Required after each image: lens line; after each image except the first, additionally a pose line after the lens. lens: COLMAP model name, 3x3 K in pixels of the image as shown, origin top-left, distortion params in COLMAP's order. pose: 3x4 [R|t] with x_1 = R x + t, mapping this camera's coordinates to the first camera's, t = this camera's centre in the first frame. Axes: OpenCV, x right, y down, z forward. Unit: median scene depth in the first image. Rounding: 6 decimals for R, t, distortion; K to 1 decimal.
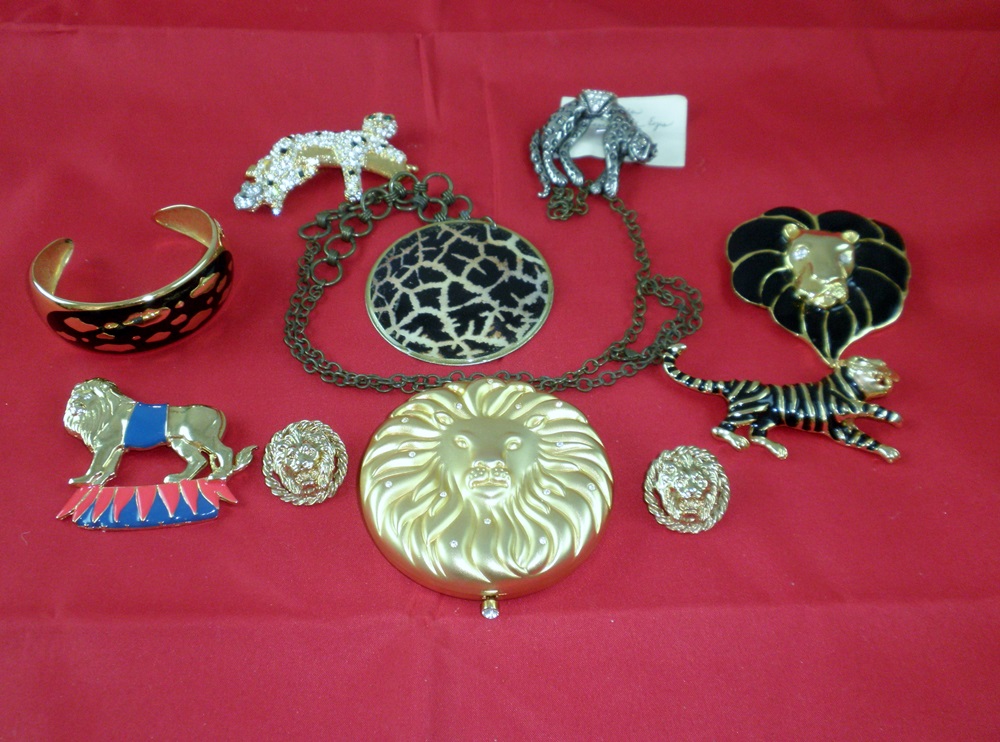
lens RADIAL K [[1133.6, 0, 500.0], [0, 1133.6, 371.0], [0, 0, 1]] dist [0.000440, -0.000066]
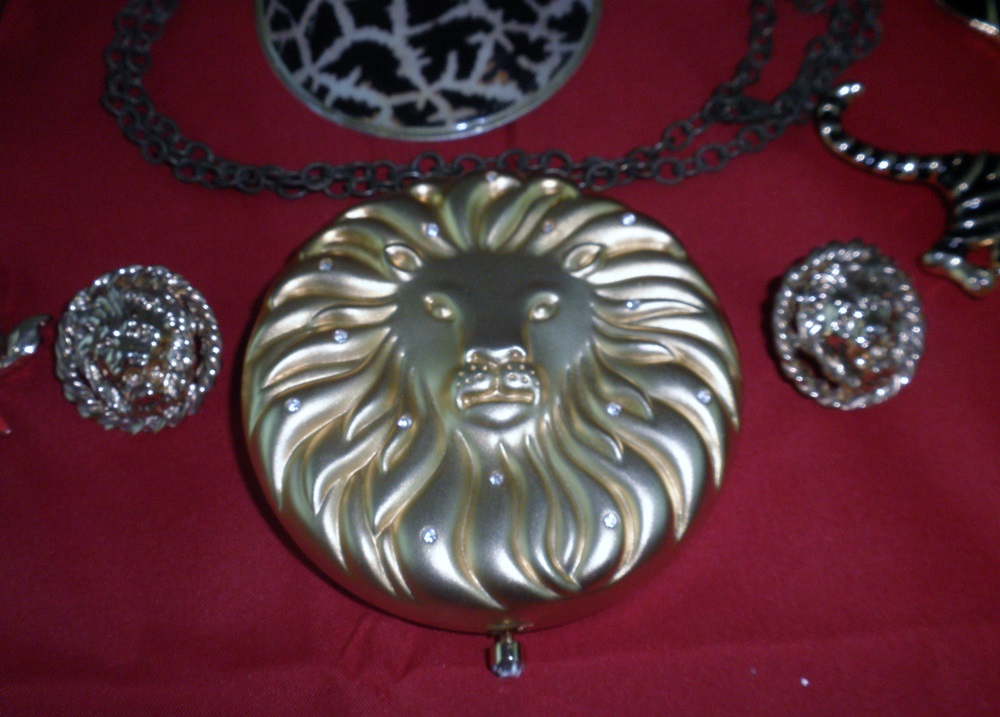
lens RADIAL K [[1126.1, 0, 499.4], [0, 1126.1, 408.4], [0, 0, 1]] dist [0.042235, -0.015912]
pose [[0.999493, -0.031015, -0.007152, -0.004537], [0.031810, 0.965582, 0.258145, -0.020669], [-0.001101, -0.258242, 0.966080, 0.478156]]
